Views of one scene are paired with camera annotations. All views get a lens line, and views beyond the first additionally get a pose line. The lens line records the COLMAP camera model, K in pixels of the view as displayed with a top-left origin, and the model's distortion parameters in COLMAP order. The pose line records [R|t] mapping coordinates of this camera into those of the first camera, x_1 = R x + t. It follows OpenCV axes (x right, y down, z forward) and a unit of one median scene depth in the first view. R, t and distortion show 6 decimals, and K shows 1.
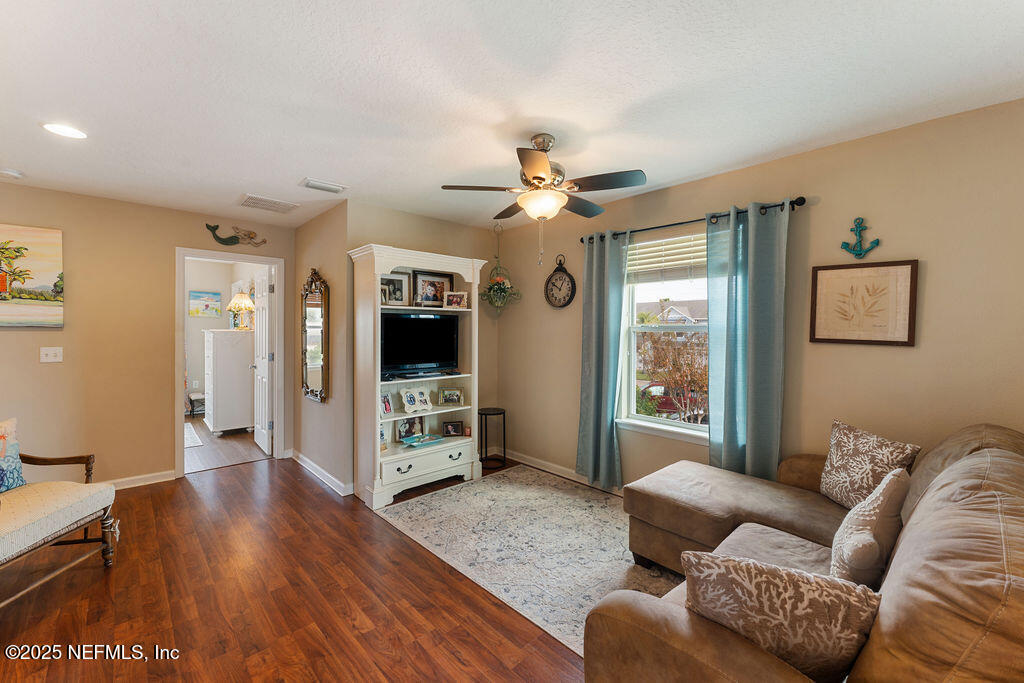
lens RADIAL K [[418.4, 0, 510.8], [0, 418.4, 333.2], [0, 0, 1]] dist [-0.001139, -0.000100]
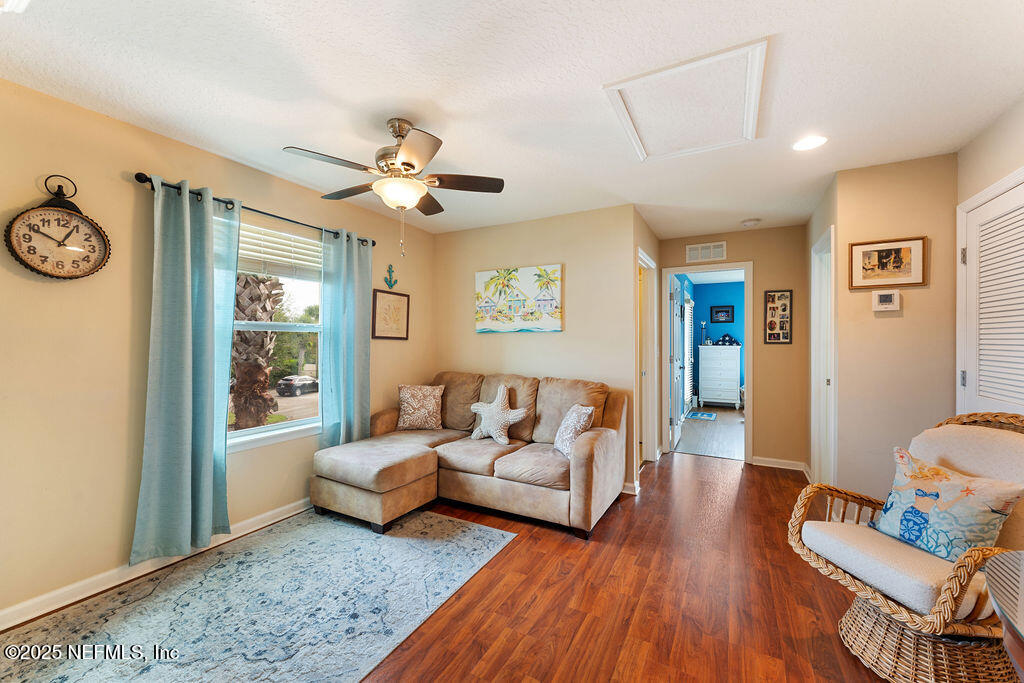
lens RADIAL K [[418.4, 0, 509.7], [0, 418.4, 343.1], [0, 0, 1]] dist [-0.001139, -0.000100]
pose [[-0.326738, -0.009954, 0.945063, -0.879490], [0.004585, 0.999916, 0.012117, 0.021898], [-0.945104, 0.008292, -0.326665, 1.041852]]
